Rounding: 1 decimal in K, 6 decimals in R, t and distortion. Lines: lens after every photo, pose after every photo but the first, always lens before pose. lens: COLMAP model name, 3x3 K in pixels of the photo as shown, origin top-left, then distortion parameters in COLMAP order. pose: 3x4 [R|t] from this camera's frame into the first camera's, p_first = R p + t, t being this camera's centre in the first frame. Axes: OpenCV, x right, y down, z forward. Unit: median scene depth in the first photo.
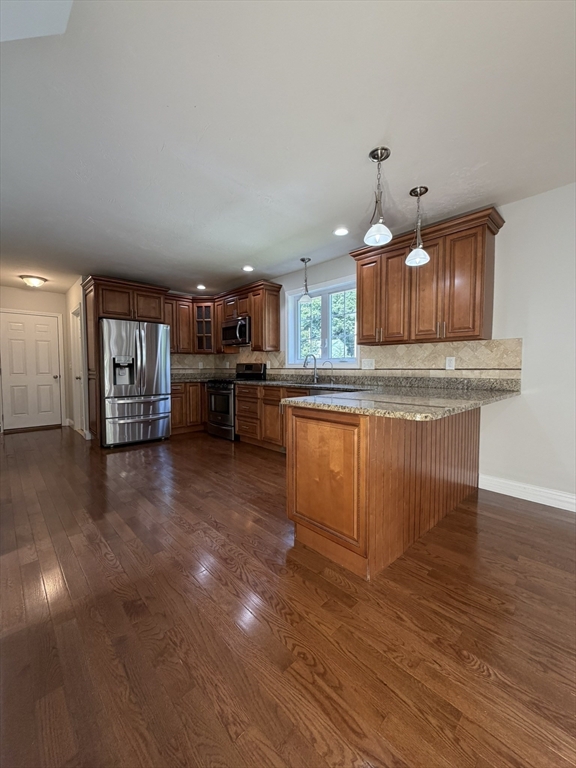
lens RADIAL K [[306.8, 0, 292.6], [0, 306.8, 379.9], [0, 0, 1]] dist [-0.000035, 0.000163]
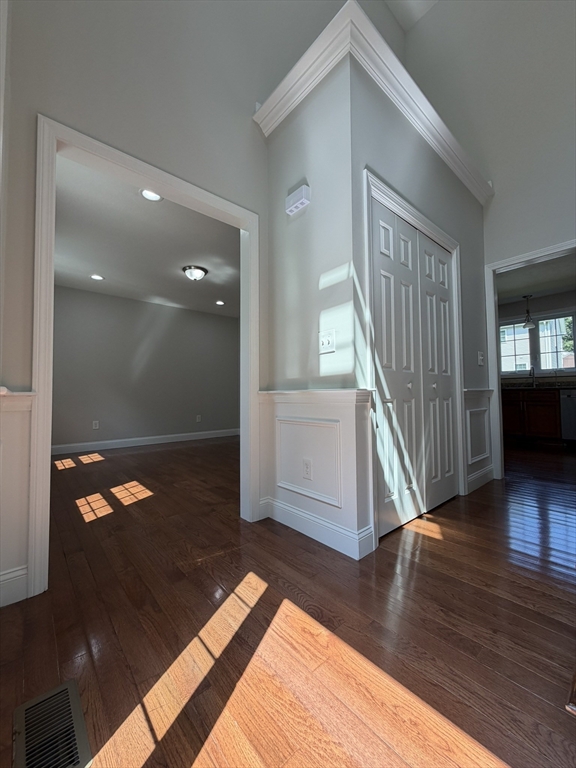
lens RADIAL K [[306.8, 0, 289.7], [0, 306.8, 386.0], [0, 0, 1]] dist [-0.000035, 0.000163]
pose [[0.998361, -0.015677, -0.055043, -0.875912], [0.011292, 0.996803, -0.079094, 0.091574], [0.056107, 0.078343, 0.995346, -0.352594]]
